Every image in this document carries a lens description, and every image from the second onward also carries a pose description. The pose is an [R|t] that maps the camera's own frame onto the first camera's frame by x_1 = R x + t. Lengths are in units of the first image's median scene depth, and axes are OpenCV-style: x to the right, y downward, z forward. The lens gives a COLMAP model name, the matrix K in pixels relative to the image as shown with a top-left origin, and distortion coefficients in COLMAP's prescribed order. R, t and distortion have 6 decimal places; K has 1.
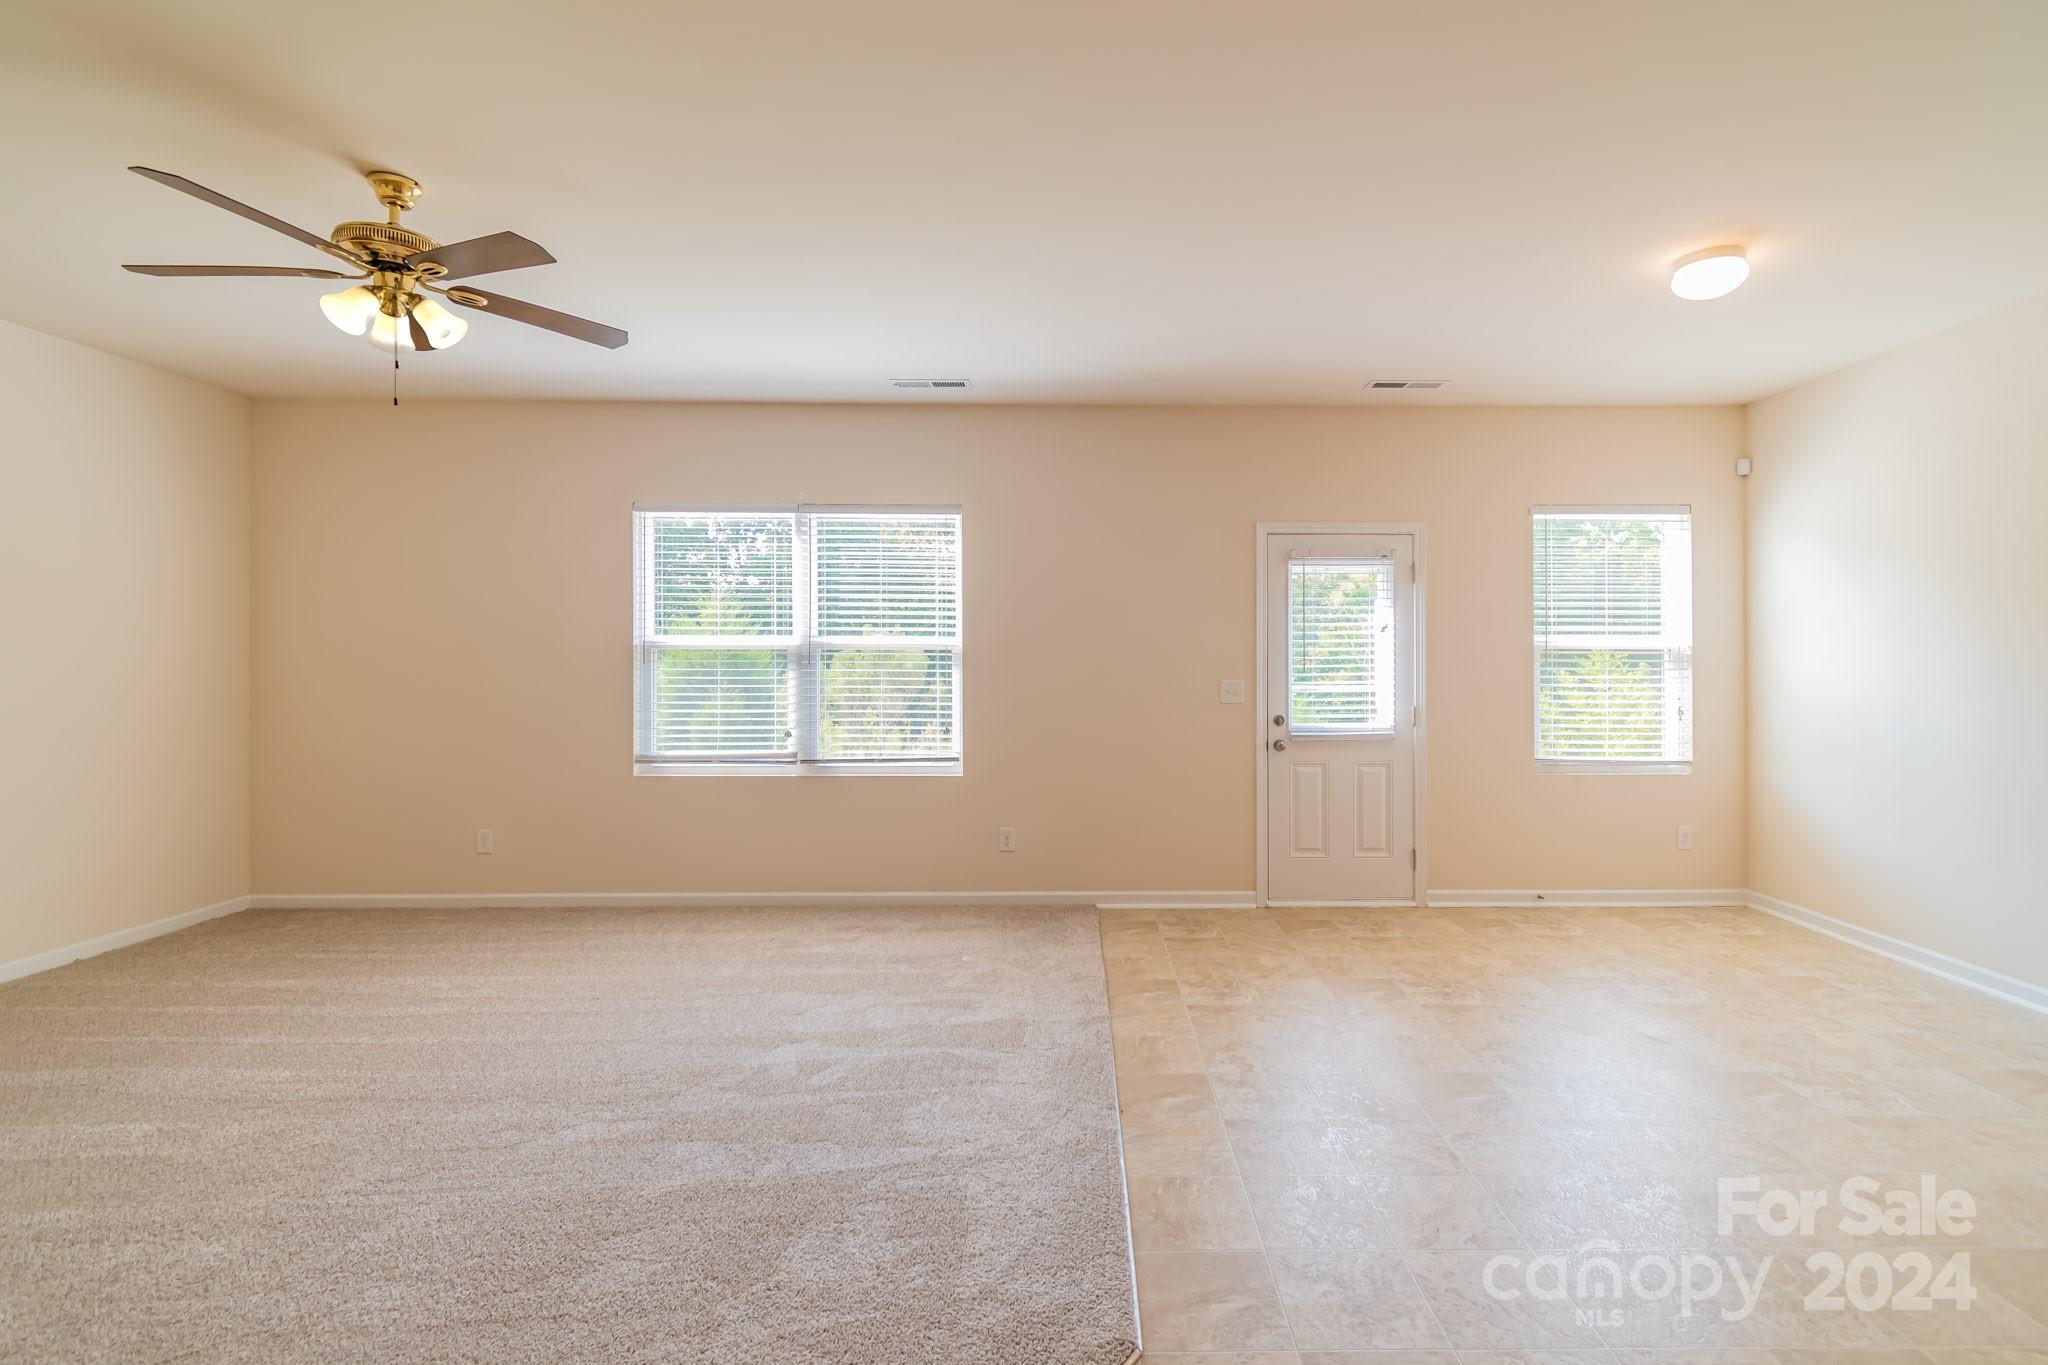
lens RADIAL K [[922.3, 0, 1102.6], [0, 922.3, 661.3], [0, 0, 1]] dist [0.000062, -0.000143]
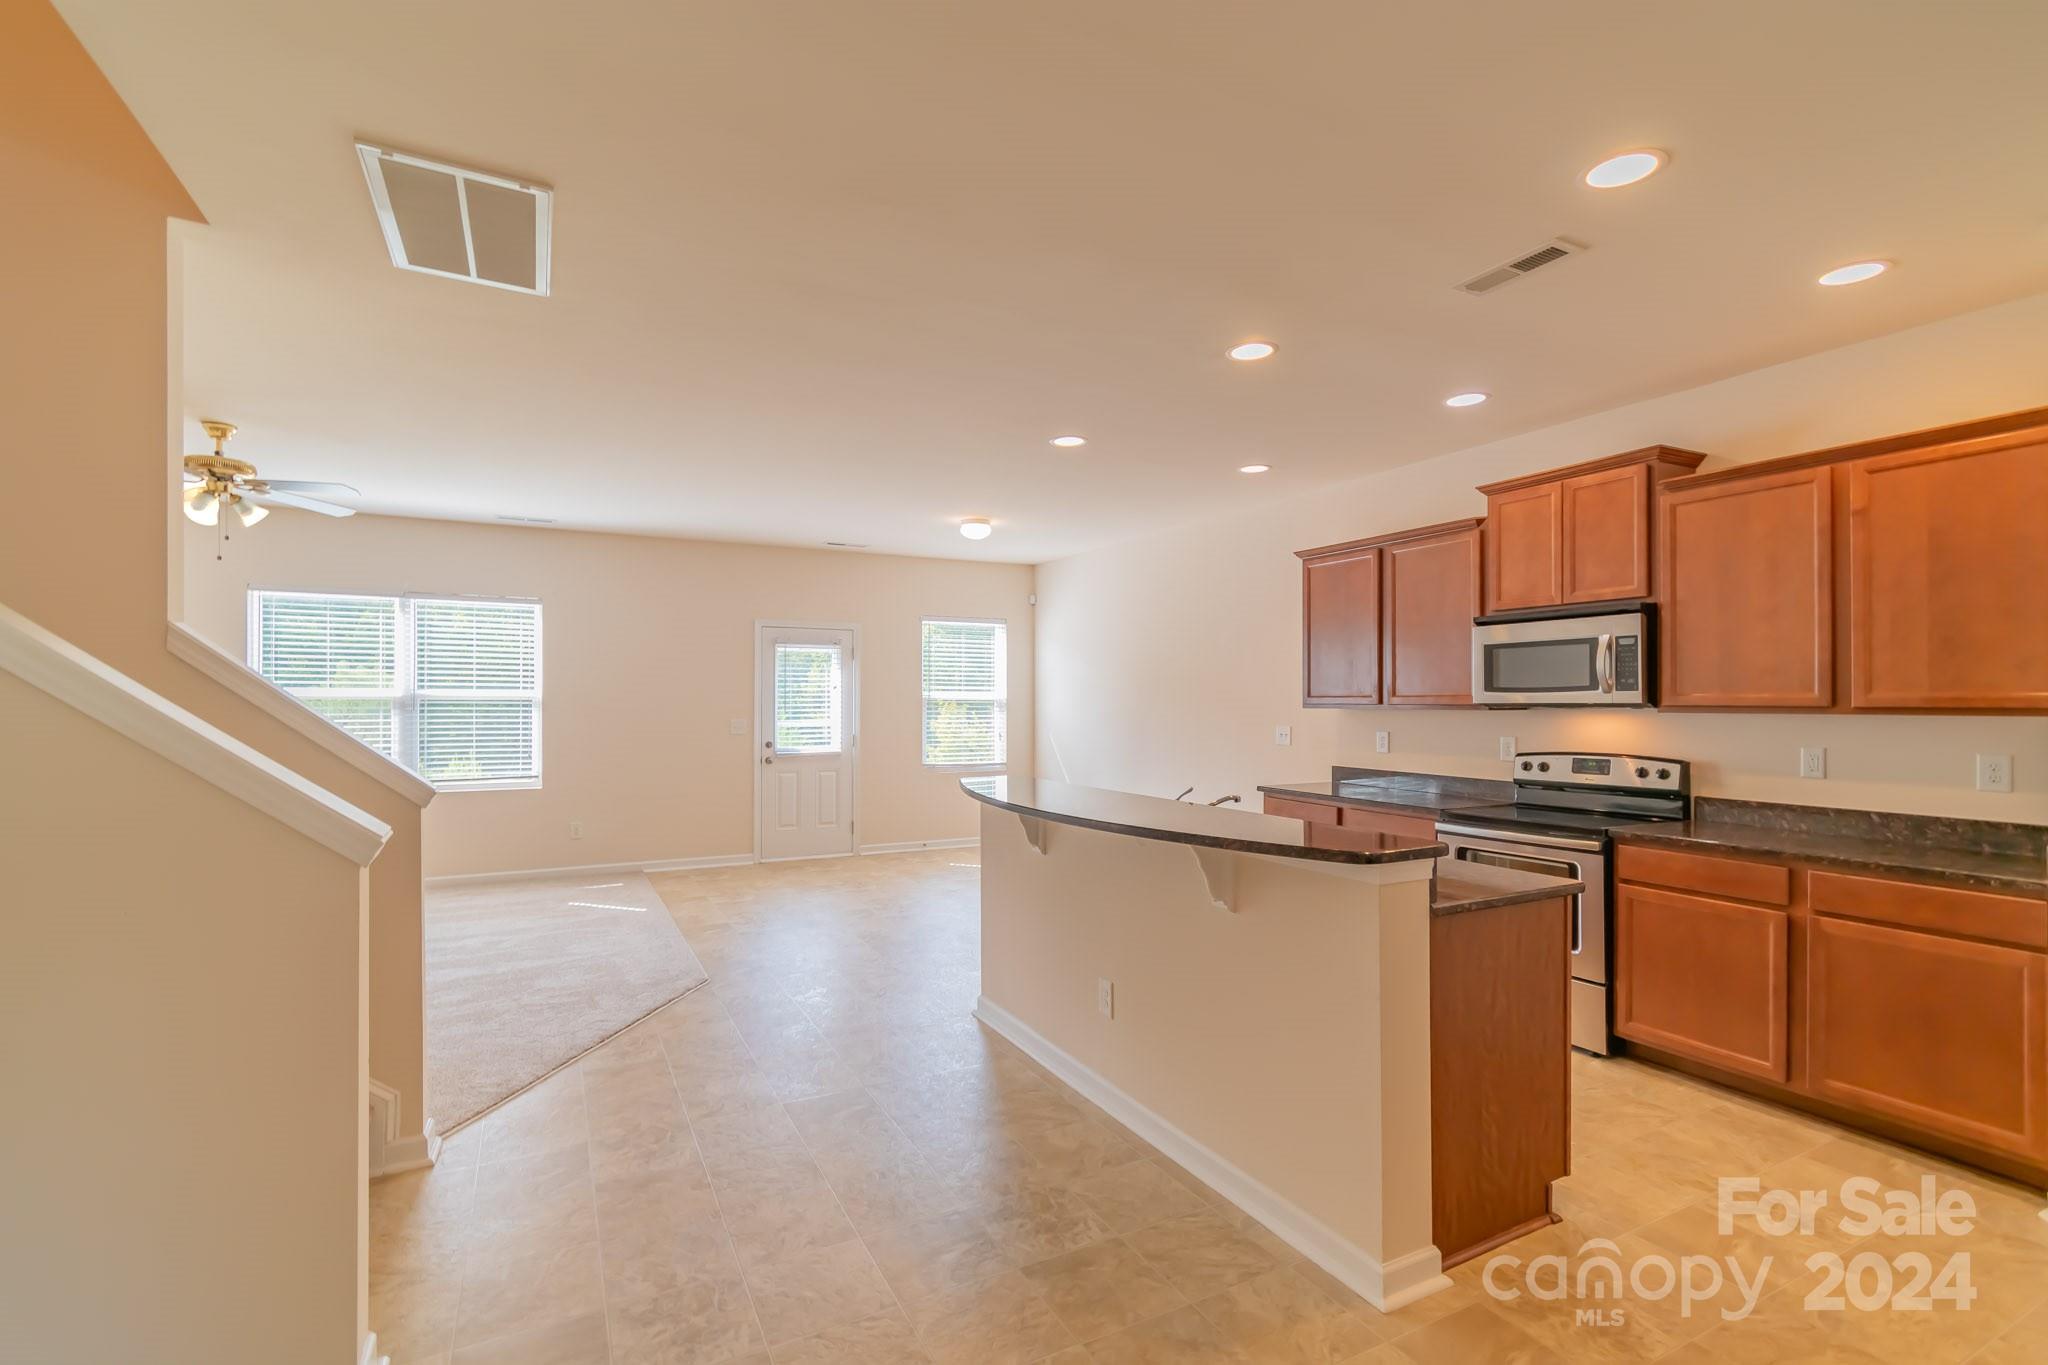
lens RADIAL K [[892.9, 0, 1028.6], [0, 892.9, 691.1], [0, 0, 1]] dist [0.002801, 0.000036]
pose [[0.893639, 0.005840, 0.448748, -0.100028], [-0.003757, 0.999978, -0.005533, -0.021315], [-0.448770, 0.003258, 0.893641, -0.576071]]
